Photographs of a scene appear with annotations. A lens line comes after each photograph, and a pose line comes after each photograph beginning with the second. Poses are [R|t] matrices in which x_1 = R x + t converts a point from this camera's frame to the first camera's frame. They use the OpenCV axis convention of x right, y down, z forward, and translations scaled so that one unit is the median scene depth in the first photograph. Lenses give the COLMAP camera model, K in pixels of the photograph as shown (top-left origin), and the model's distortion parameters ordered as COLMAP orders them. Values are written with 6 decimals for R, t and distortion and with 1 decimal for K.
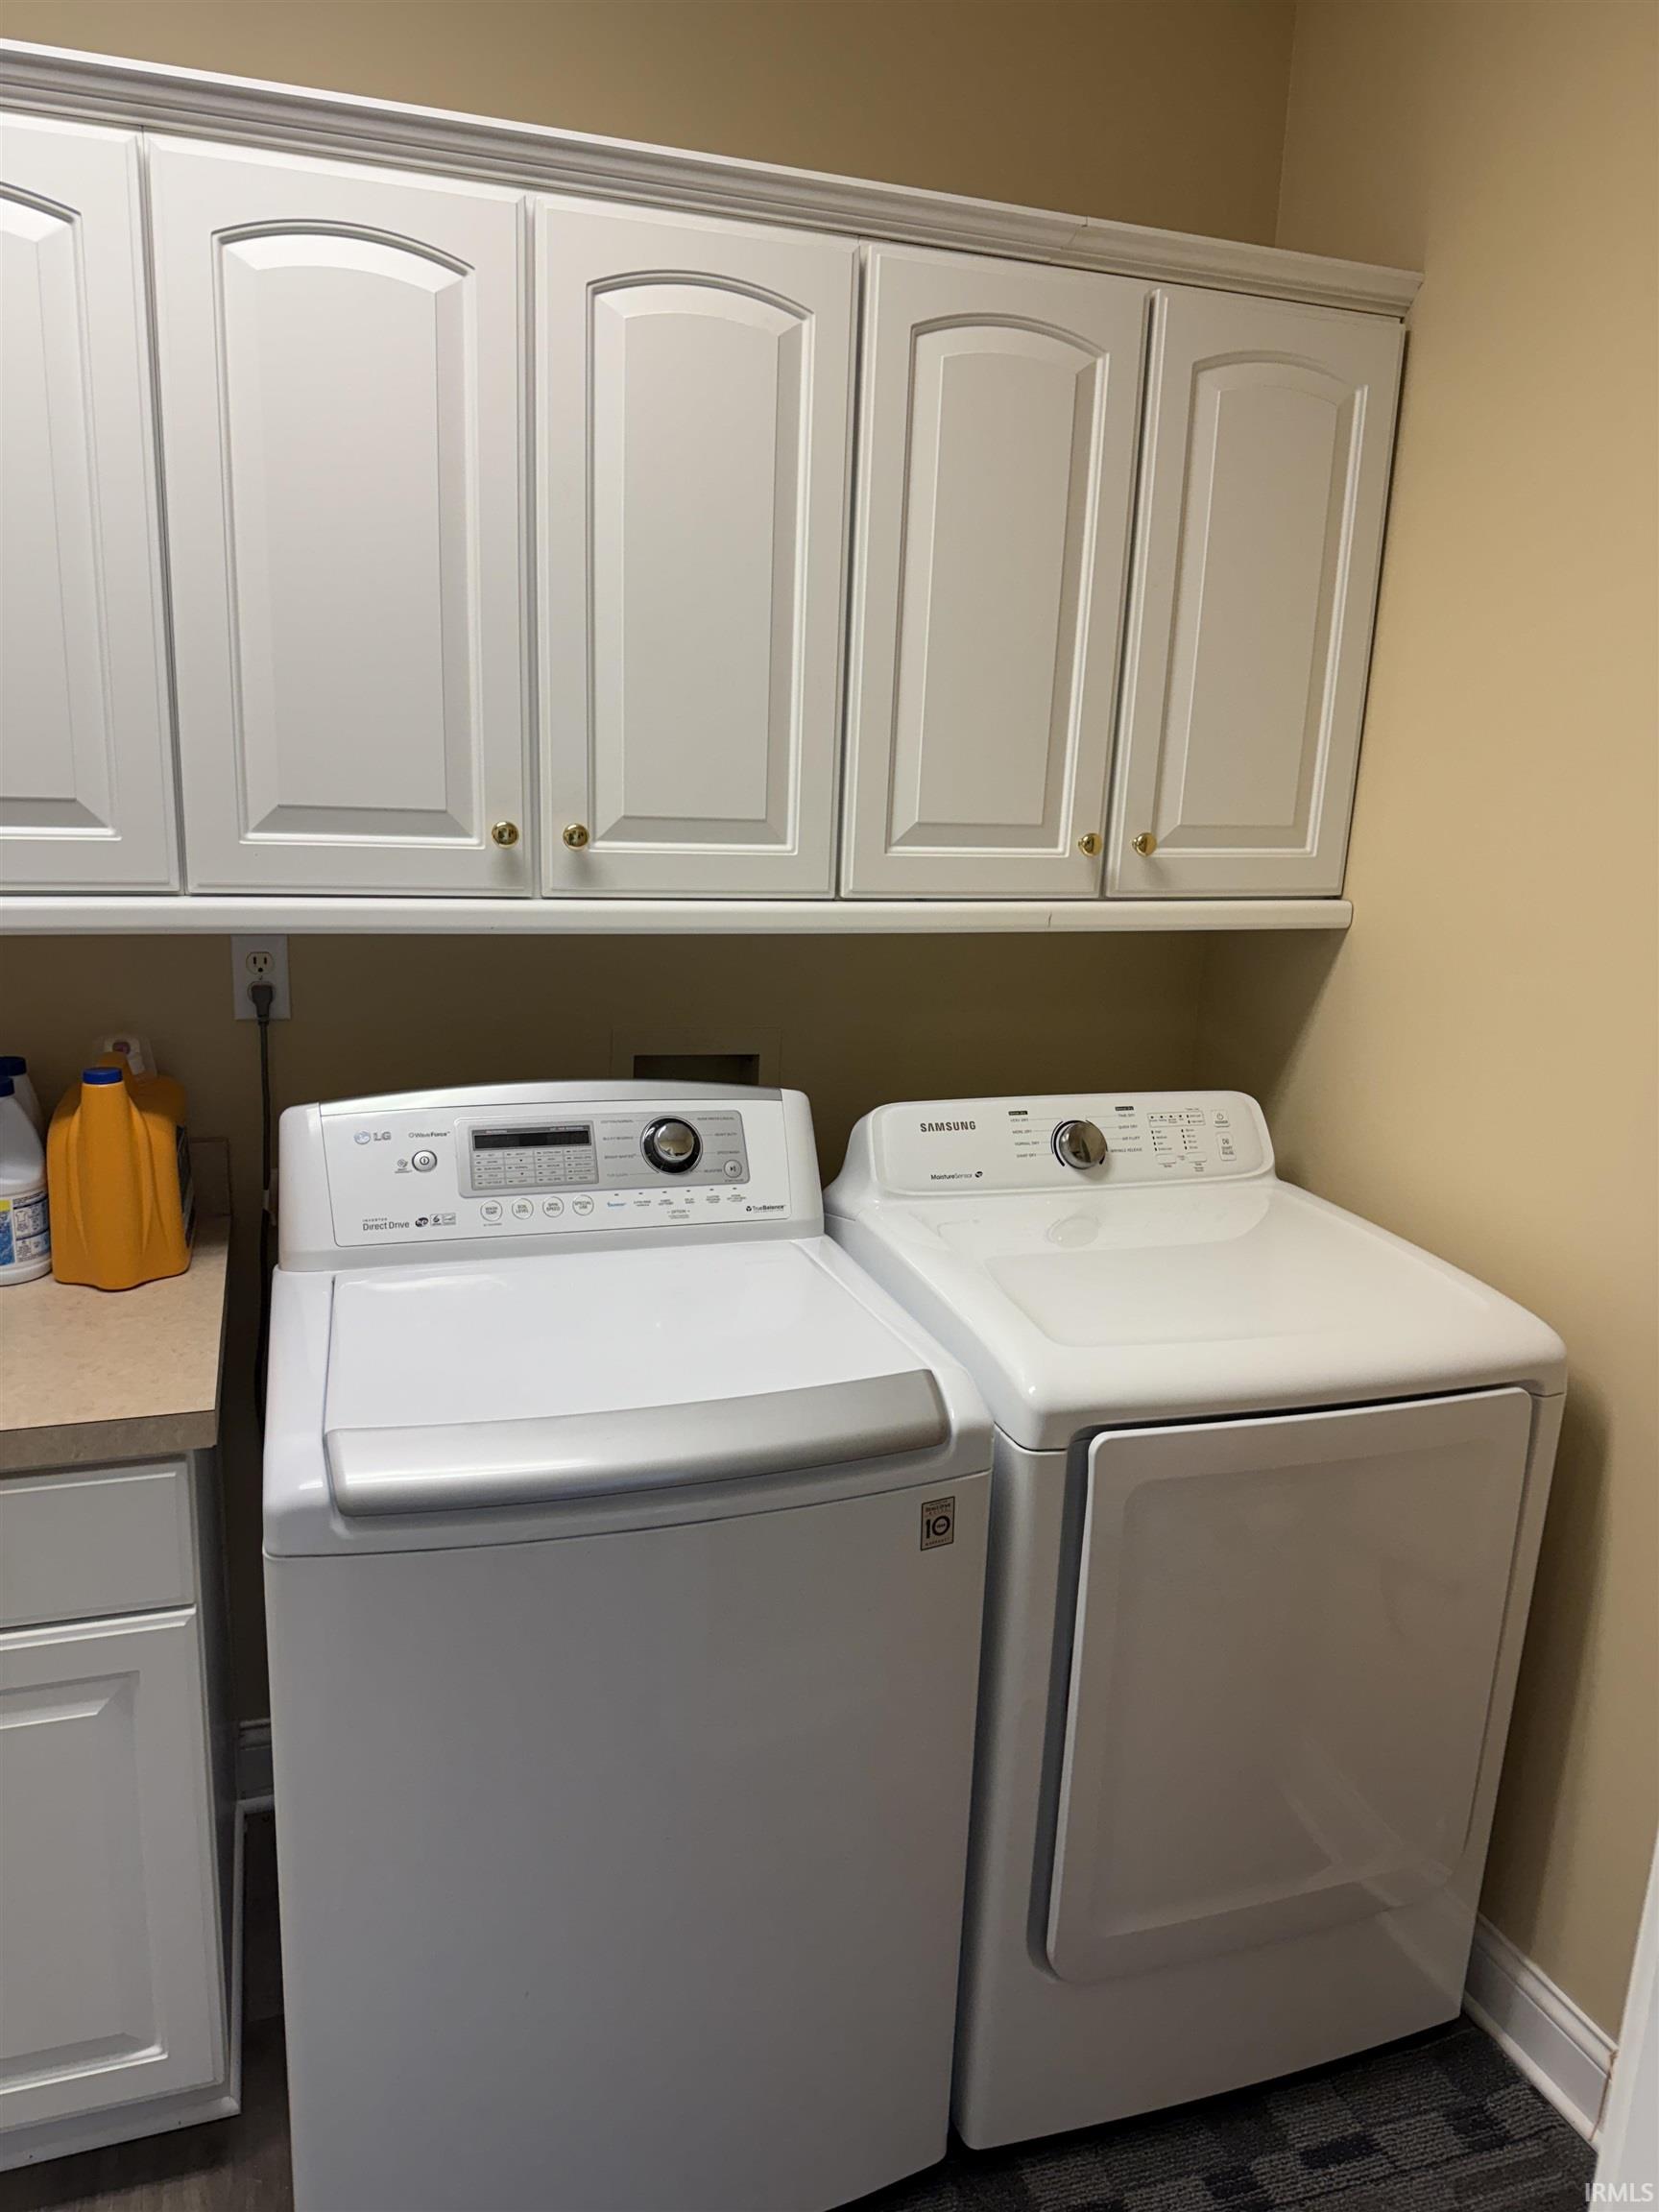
lens RADIAL K [[1564.8, 0, 829.5], [0, 1564.8, 1106.0], [0, 0, 1]] dist [0.021096, -0.036387]
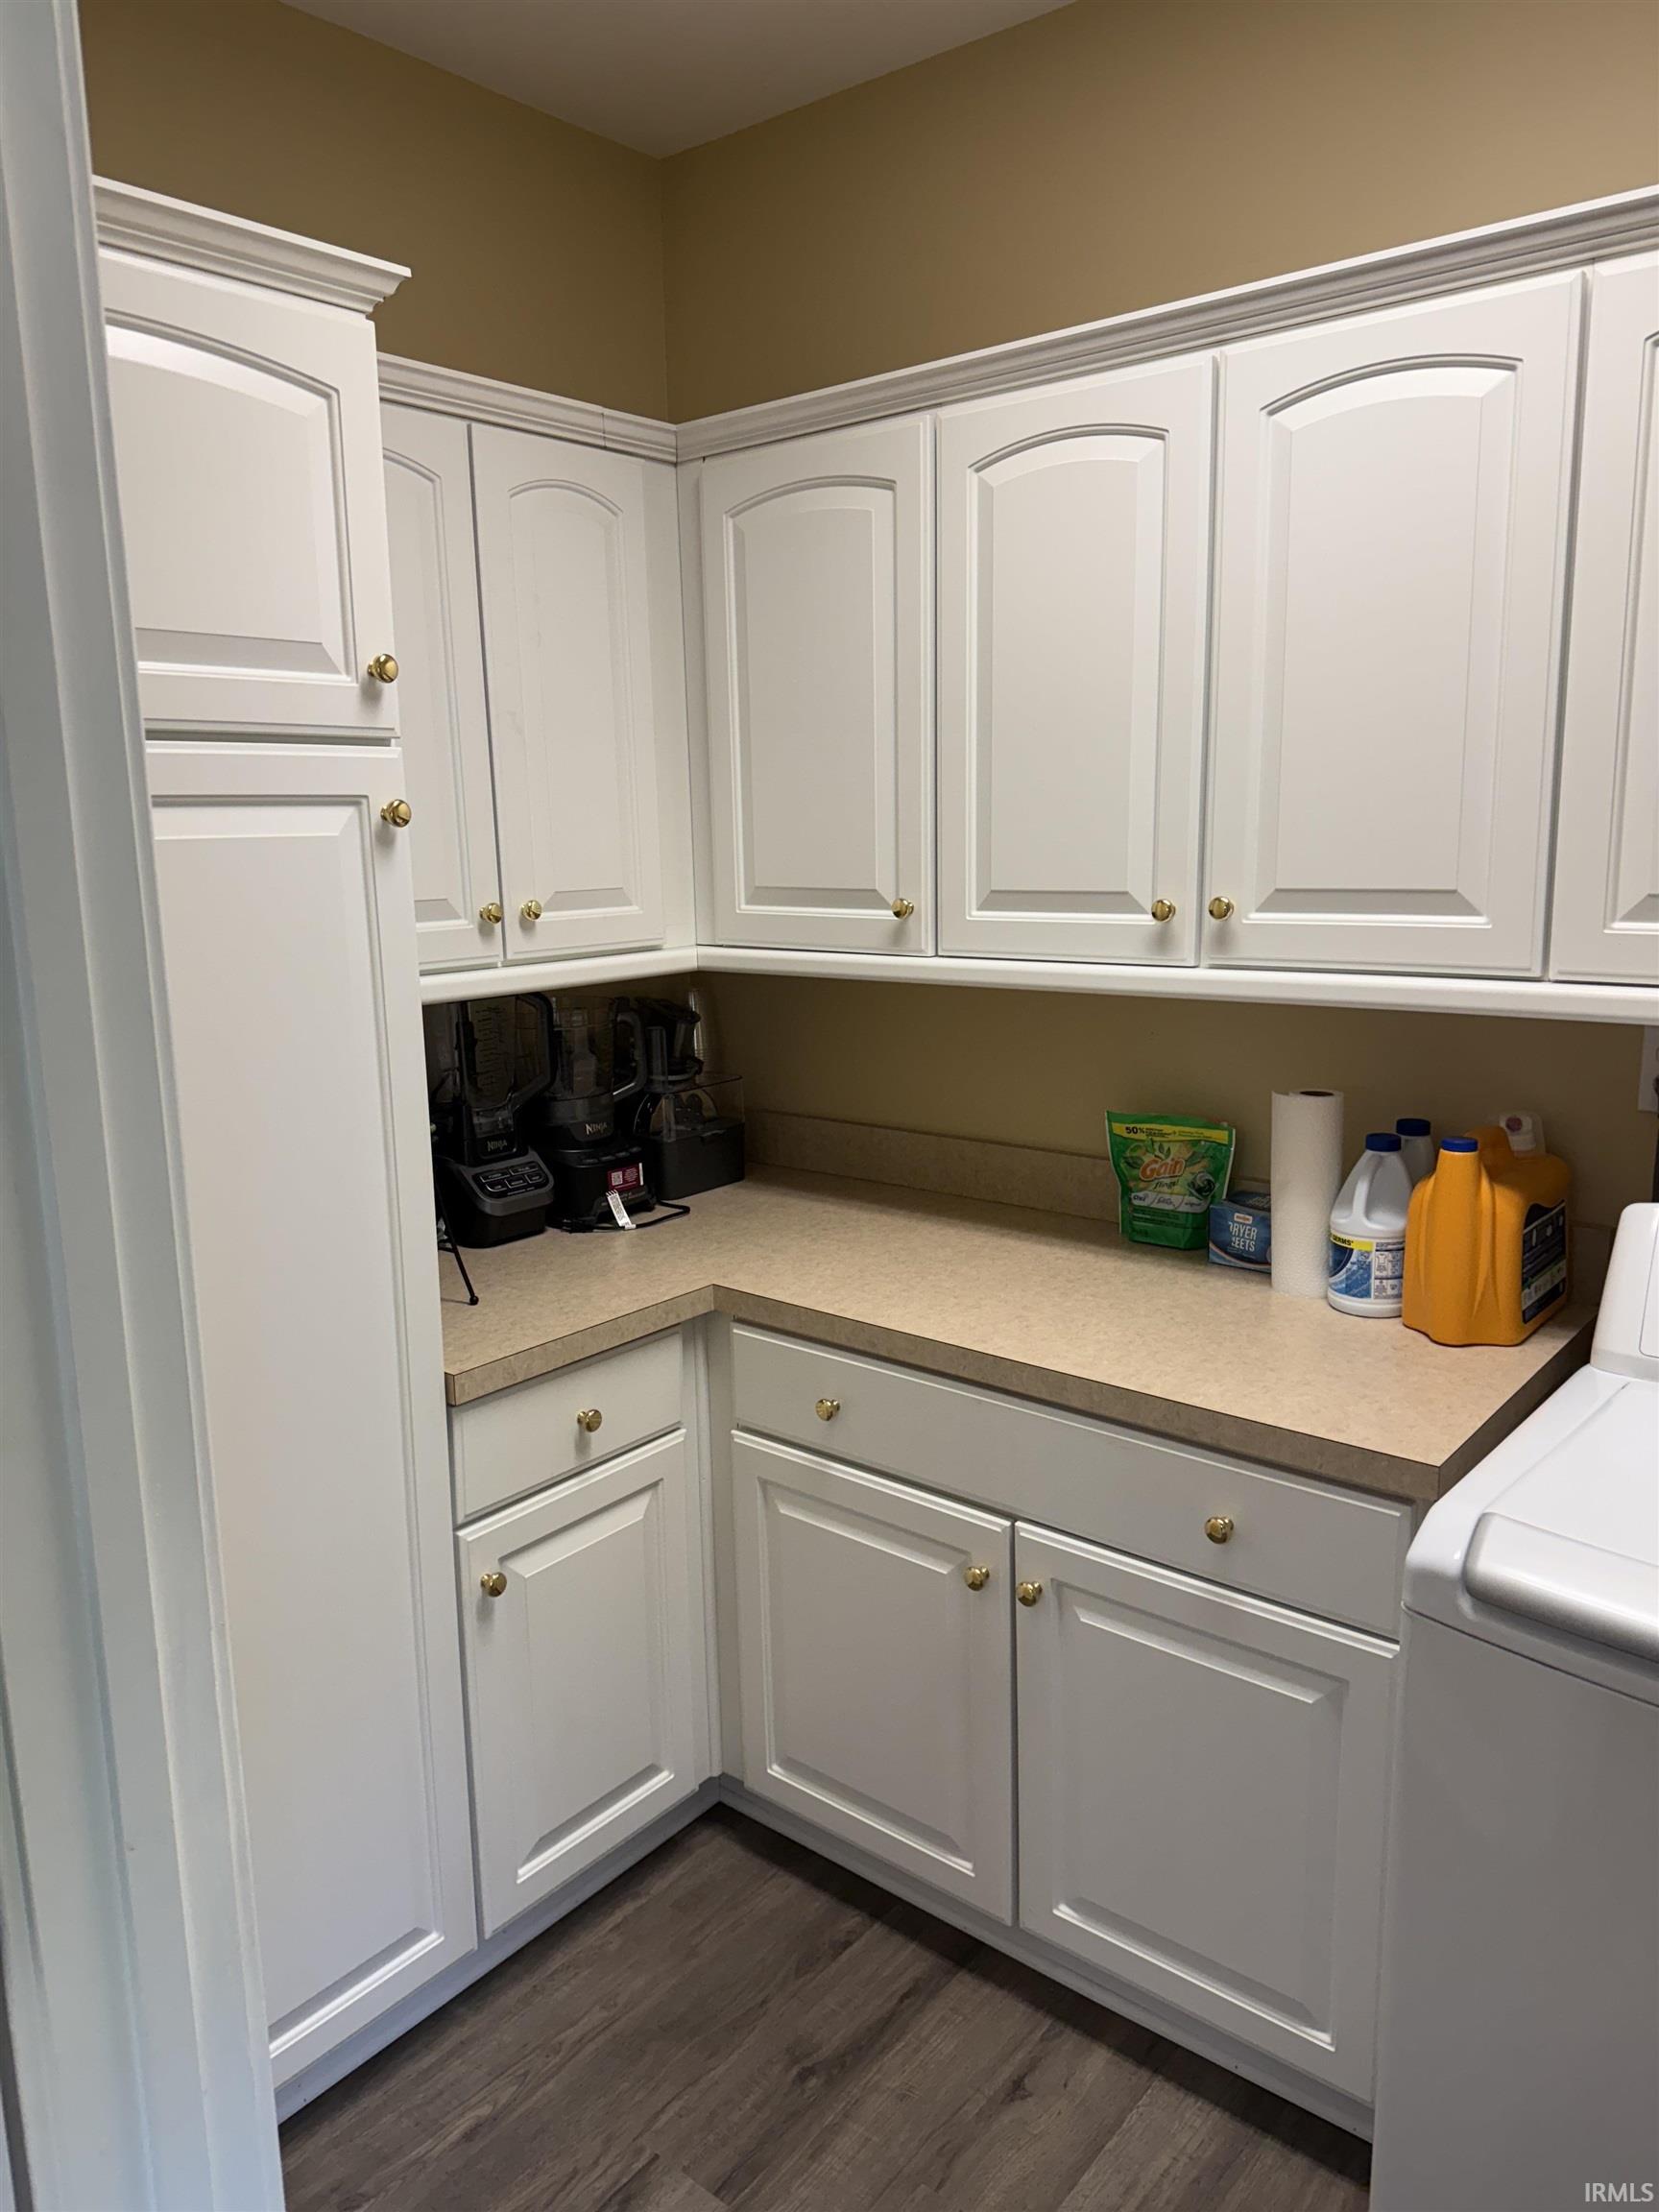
lens RADIAL K [[1534.6, 0, 829.4], [0, 1534.6, 1109.1], [0, 0, 1]] dist [0.007832, -0.028156]
pose [[0.514768, 0.111433, -0.850057, 0.214984], [-0.157619, 0.986917, 0.033924, -0.011112], [0.842716, 0.116523, 0.525597, 0.079877]]
